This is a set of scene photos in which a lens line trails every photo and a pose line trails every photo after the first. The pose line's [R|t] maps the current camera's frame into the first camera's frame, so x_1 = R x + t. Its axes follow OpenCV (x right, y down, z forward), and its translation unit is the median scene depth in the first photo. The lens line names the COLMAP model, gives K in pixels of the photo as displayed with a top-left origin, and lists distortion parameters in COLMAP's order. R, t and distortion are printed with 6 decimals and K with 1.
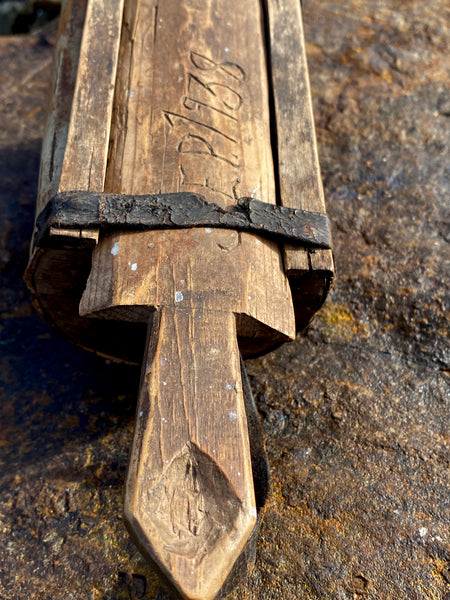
lens RADIAL K [[823.7, 0, 226.8], [0, 823.7, 295.8], [0, 0, 1]] dist [0.053394, 0.000000]
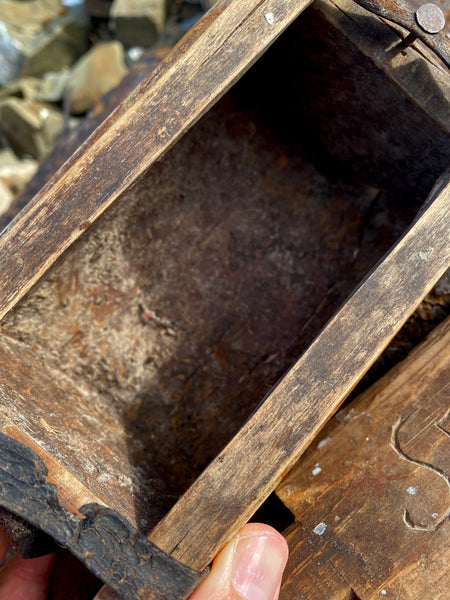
lens RADIAL K [[471.6, 0, 226.0], [0, 471.6, 289.5], [0, 0, 1]] dist [0.000755, -0.057582]
pose [[0.735304, 0.646099, -0.204658, 0.058214], [-0.499628, 0.720795, 0.480444, -0.447003], [0.457931, -0.251019, 0.852812, 0.692084]]
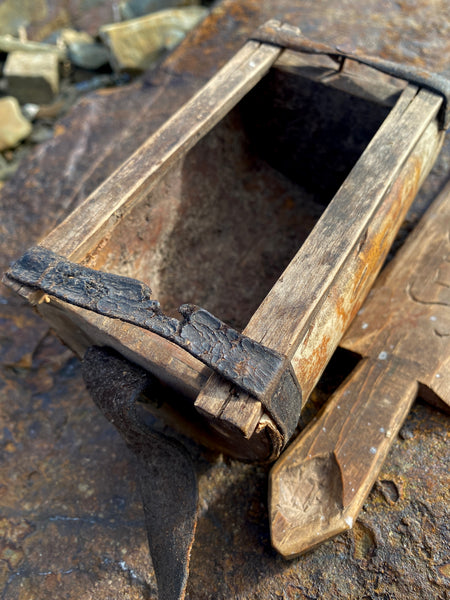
lens RADIAL K [[471.6, 0, 224.9], [0, 471.6, 295.3], [0, 0, 1]] dist [0.000755, -0.057582]
pose [[0.803670, 0.309935, -0.507991, 0.273545], [-0.312984, 0.946200, 0.082136, -0.164975], [0.506118, 0.092983, 0.857437, 0.535278]]
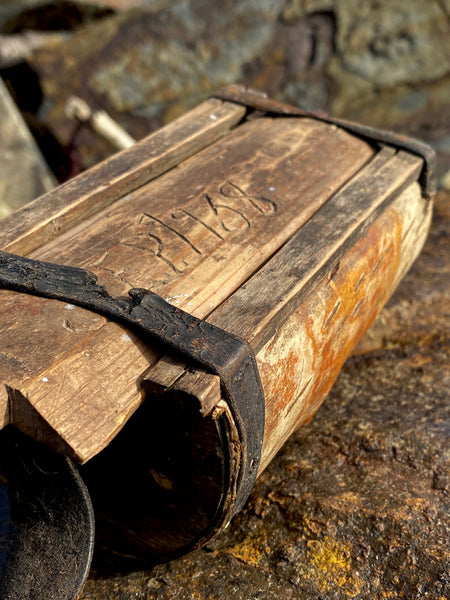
lens RADIAL K [[798.0, 0, 220.9], [0, 798.0, 296.1], [0, 0, 1]] dist [0.090591, 0.000000]
pose [[0.845710, 0.149659, -0.512228, 0.428432], [-0.348504, 0.881803, -0.317755, 0.091343], [0.404129, 0.447242, 0.797906, 0.390539]]
